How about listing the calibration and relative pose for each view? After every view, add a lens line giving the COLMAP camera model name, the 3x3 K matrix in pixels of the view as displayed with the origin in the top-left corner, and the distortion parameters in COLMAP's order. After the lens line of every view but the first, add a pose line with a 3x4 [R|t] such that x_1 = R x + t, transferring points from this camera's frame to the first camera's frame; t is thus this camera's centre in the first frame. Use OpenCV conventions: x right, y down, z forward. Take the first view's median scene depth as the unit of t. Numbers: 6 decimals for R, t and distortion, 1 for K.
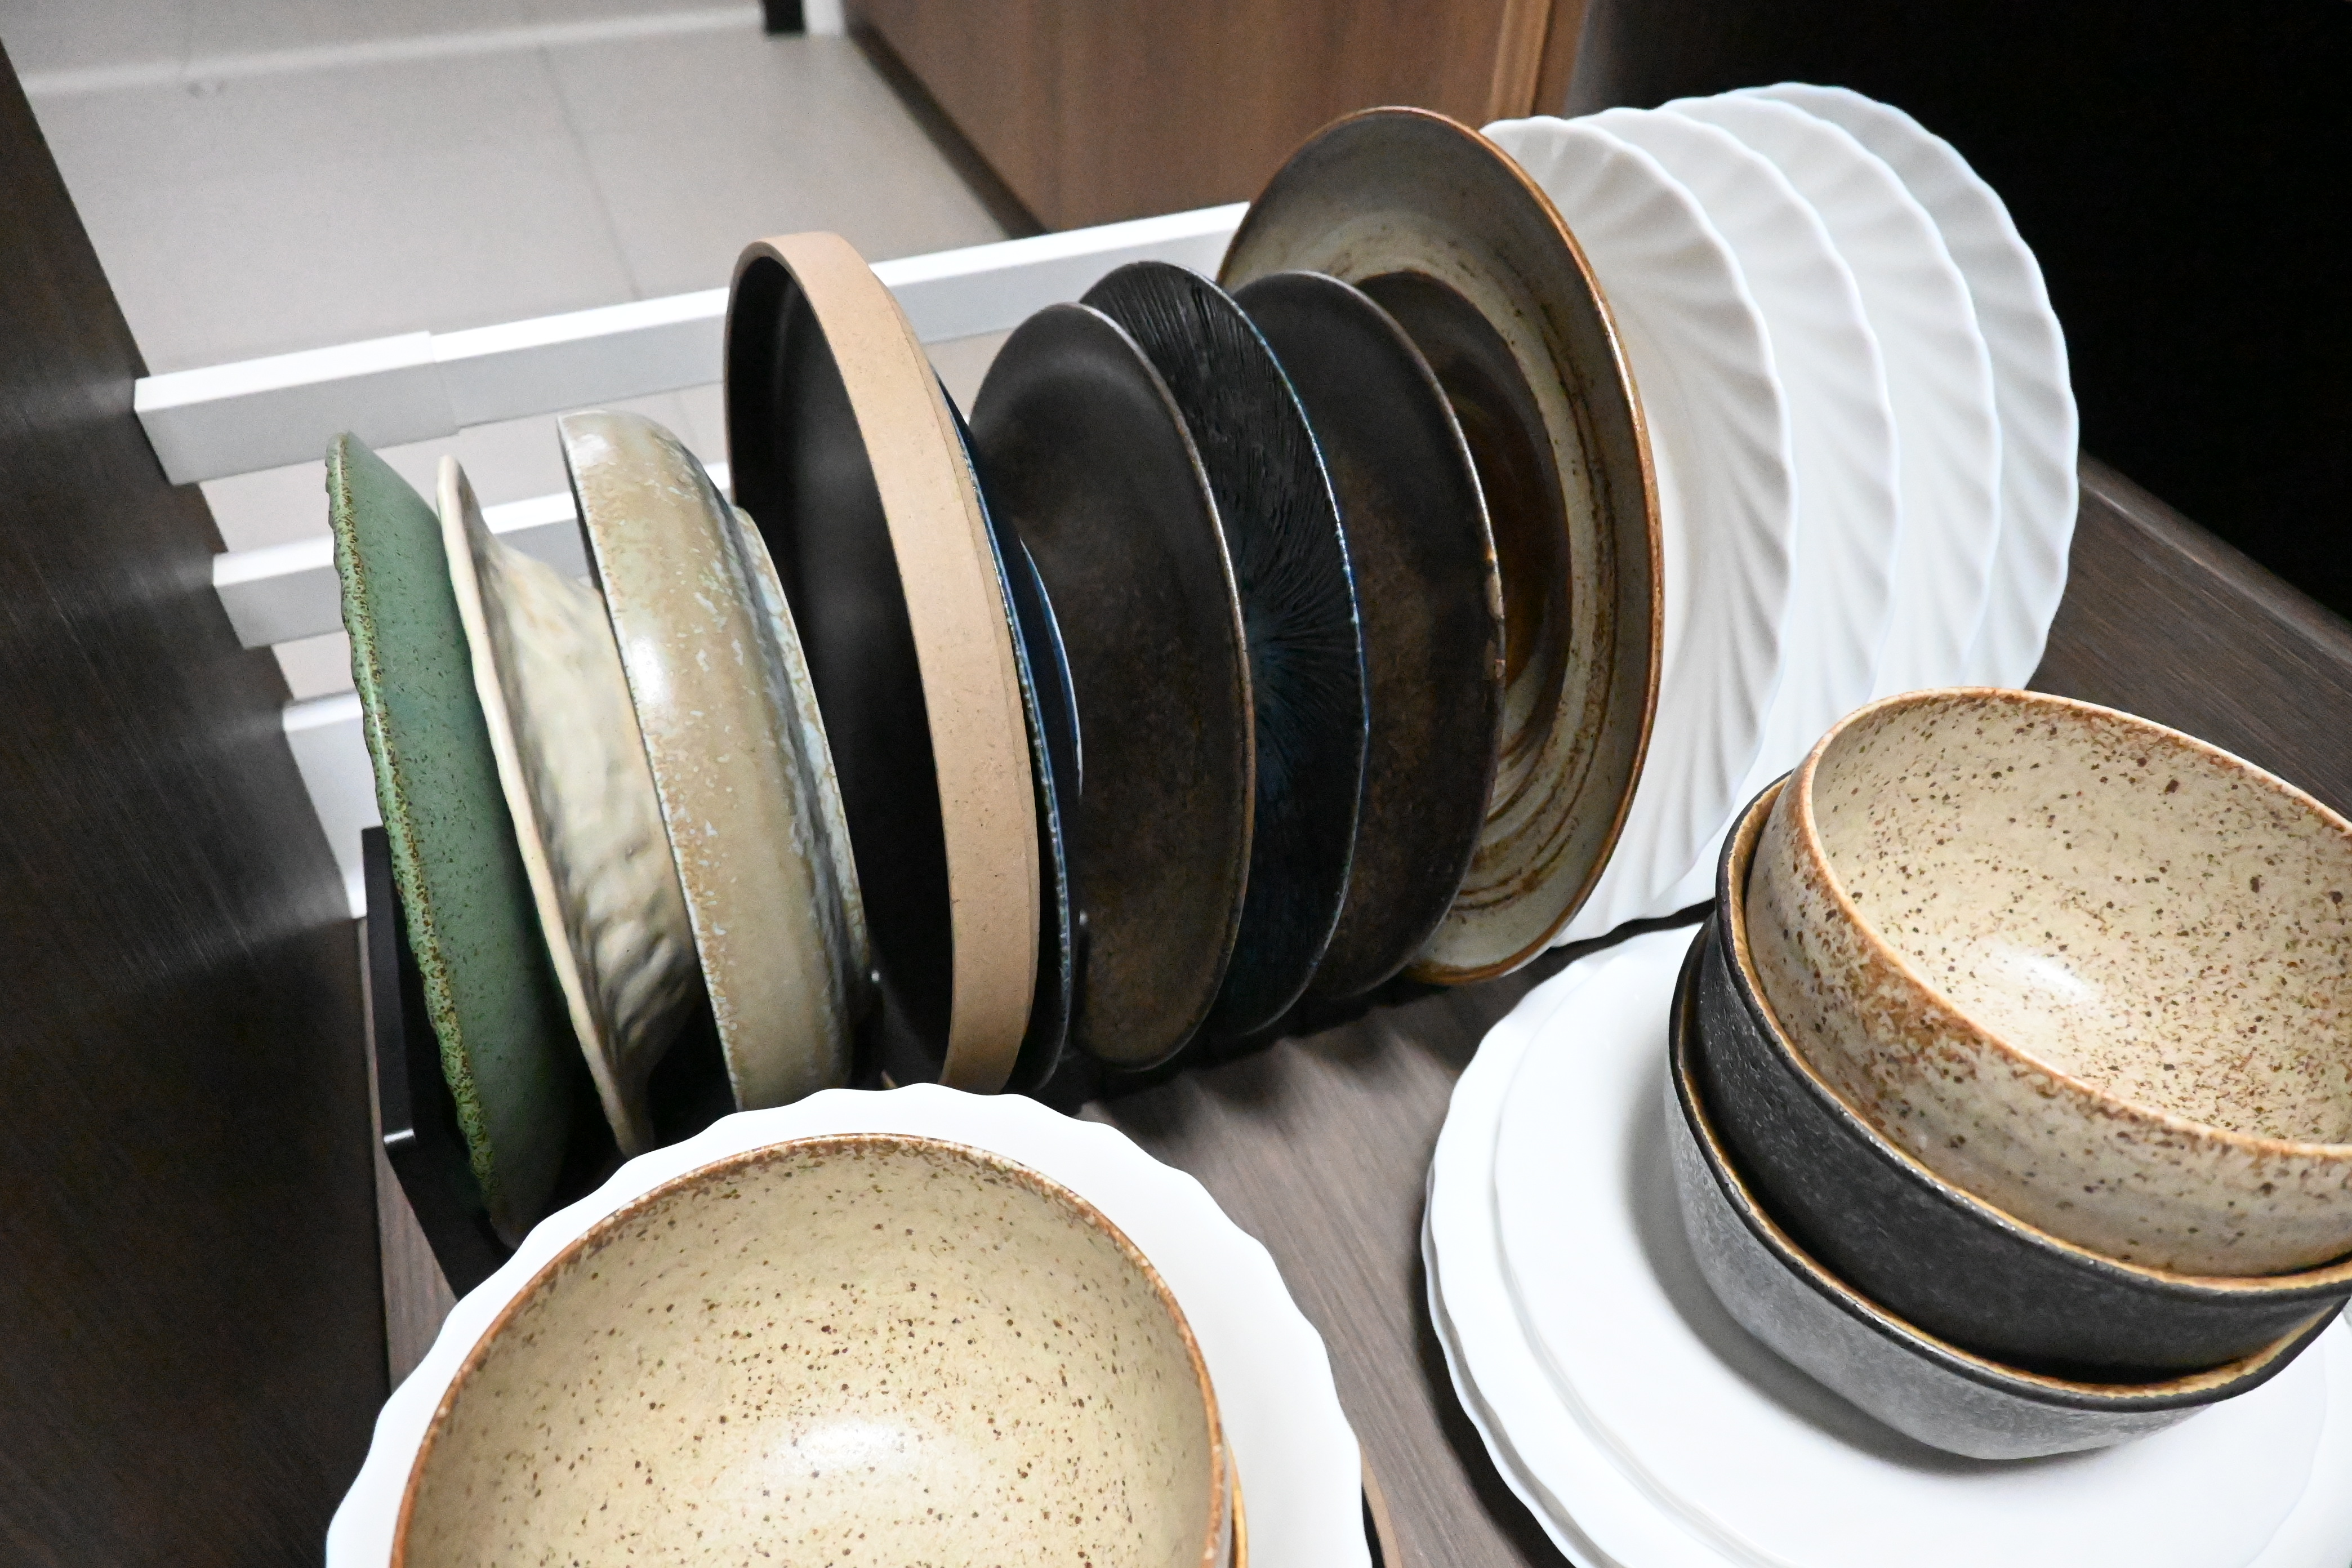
lens RADIAL K [[1625.1, 0, 1151.1], [0, 1625.1, 782.8], [0, 0, 1]] dist [0.004458, -0.000086]
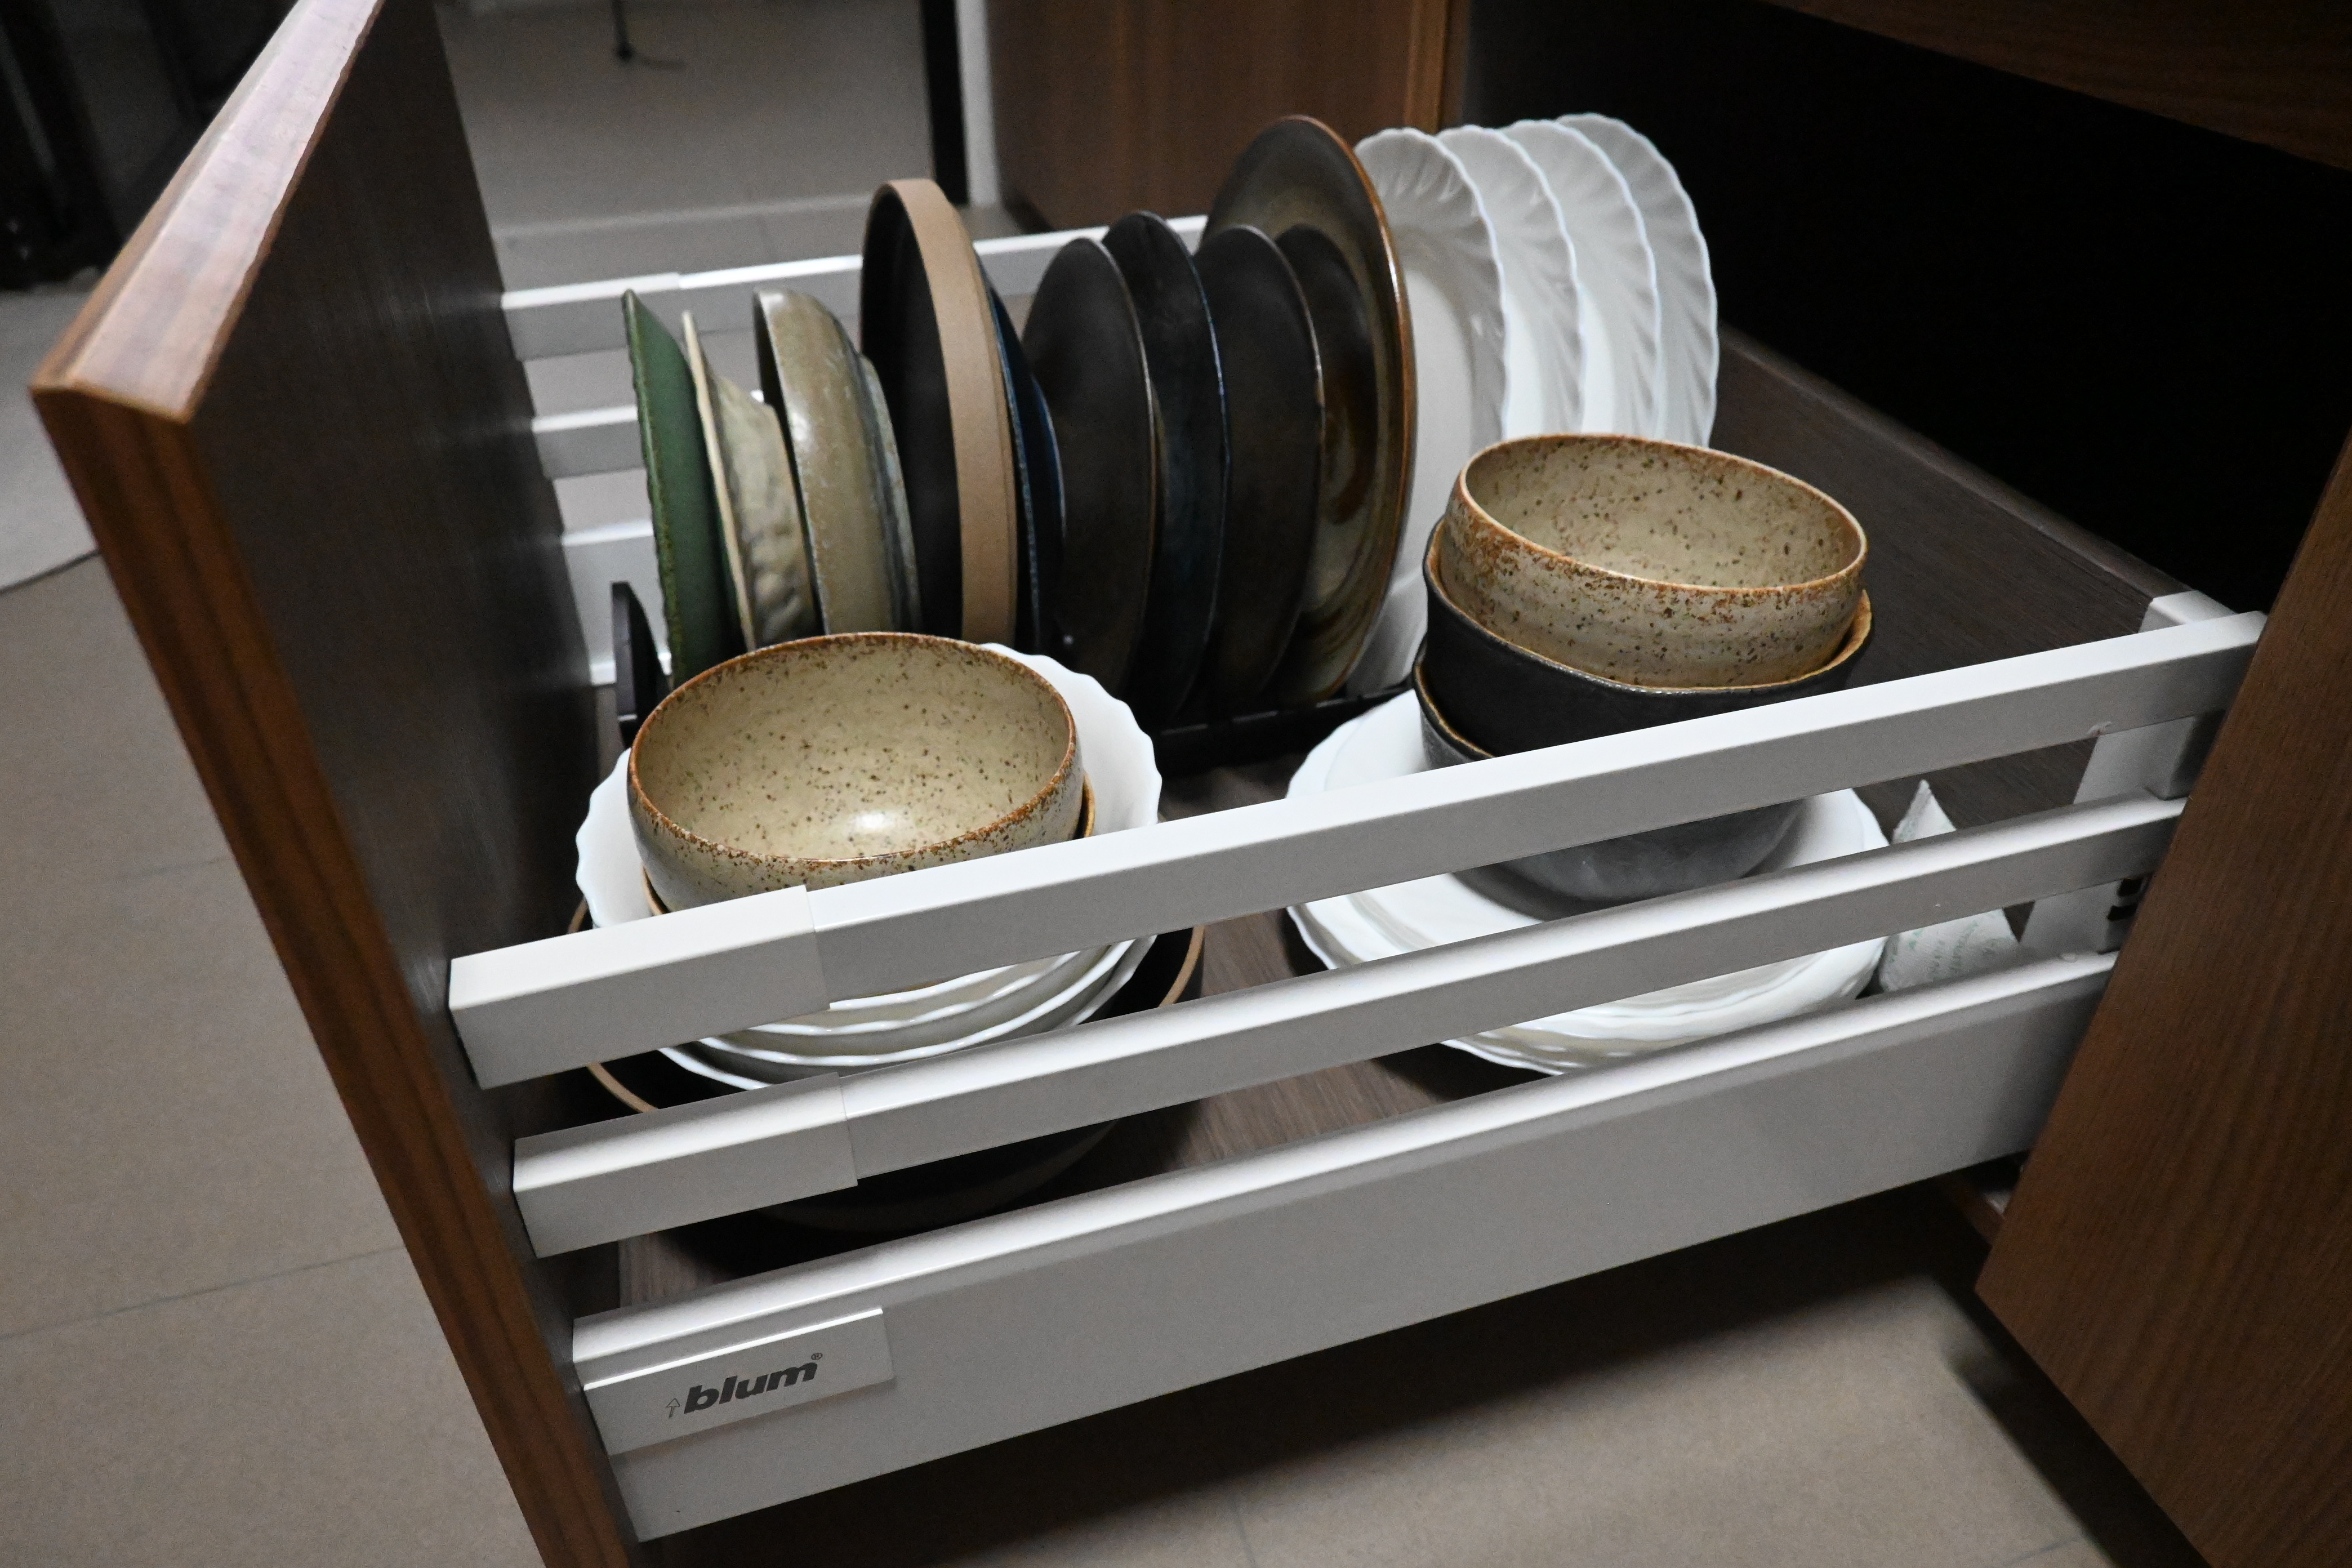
lens RADIAL K [[1625.1, 0, 1151.1], [0, 1625.1, 782.8], [0, 0, 1]] dist [0.004458, -0.000086]
pose [[0.994805, 0.024444, -0.098825, 0.243815], [-0.037257, 0.990819, -0.129964, 0.540197], [0.094741, 0.132971, 0.986581, -0.604332]]
